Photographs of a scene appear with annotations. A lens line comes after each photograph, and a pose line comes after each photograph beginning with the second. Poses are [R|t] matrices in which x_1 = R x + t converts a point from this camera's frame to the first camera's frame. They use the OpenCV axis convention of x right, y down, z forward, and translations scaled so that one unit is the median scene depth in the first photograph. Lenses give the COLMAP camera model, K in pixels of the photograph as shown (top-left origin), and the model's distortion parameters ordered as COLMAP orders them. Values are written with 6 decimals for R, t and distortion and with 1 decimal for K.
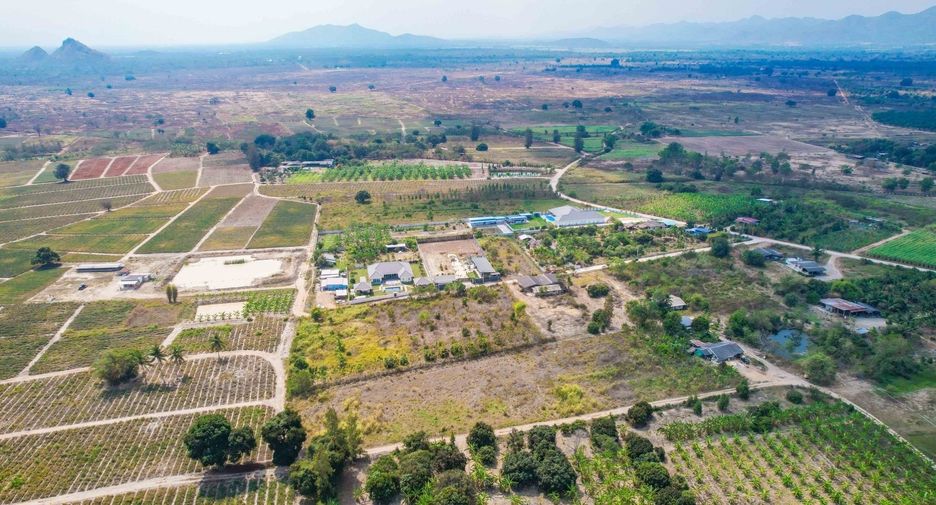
lens RADIAL K [[598.4, 0, 471.4], [0, 598.4, 252.9], [0, 0, 1]] dist [-0.082389, 0.075550]
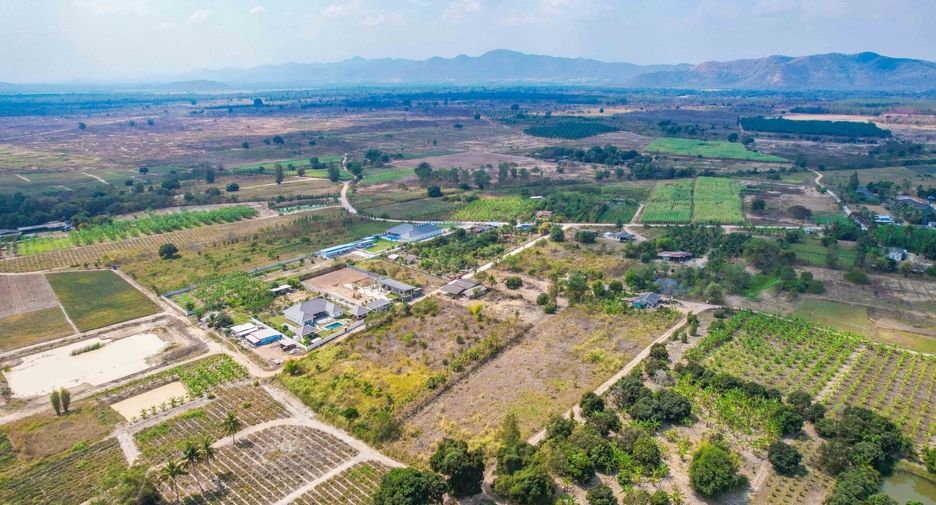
lens RADIAL K [[598.4, 0, 474.7], [0, 598.4, 251.6], [0, 0, 1]] dist [-0.082389, 0.075550]
pose [[0.813947, -0.166581, 0.556544, -0.401447], [0.202753, 0.979224, -0.003433, -0.004002], [-0.544409, 0.115636, 0.830811, 0.097657]]
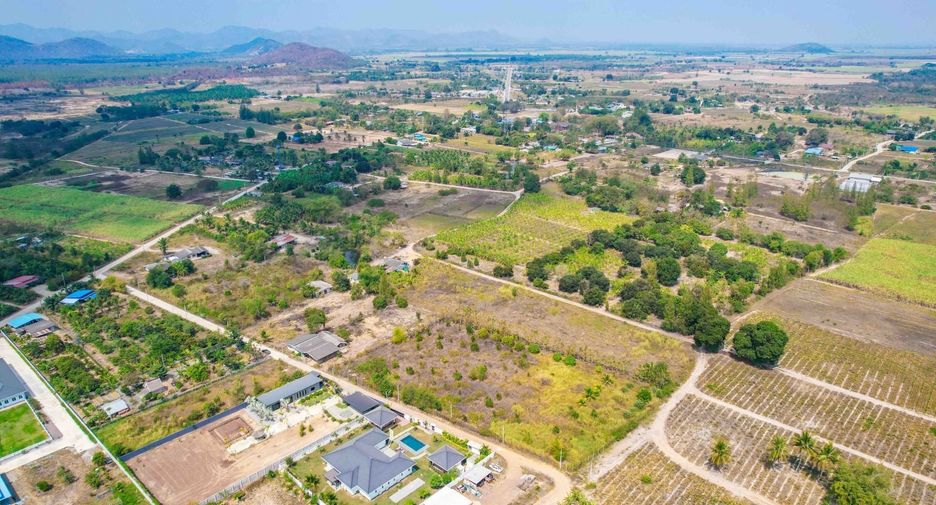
lens RADIAL K [[598.4, 0, 472.7], [0, 598.4, 252.2], [0, 0, 1]] dist [-0.082389, 0.075550]
pose [[-0.565921, -0.272480, 0.778131, -0.533806], [0.292005, 0.816385, 0.498246, -0.351809], [-0.771016, 0.509186, -0.382444, 0.980309]]
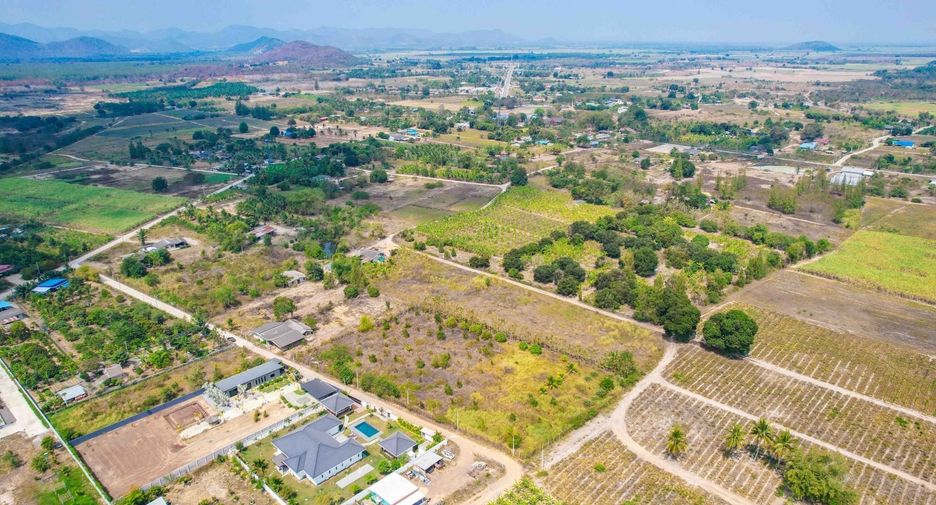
lens RADIAL K [[598.4, 0, 471.5], [0, 598.4, 252.3], [0, 0, 1]] dist [-0.082389, 0.075550]
pose [[-0.557272, -0.274921, 0.783496, -0.556820], [0.295072, 0.816435, 0.496352, -0.322632], [-0.776132, 0.507791, -0.373855, 0.948686]]
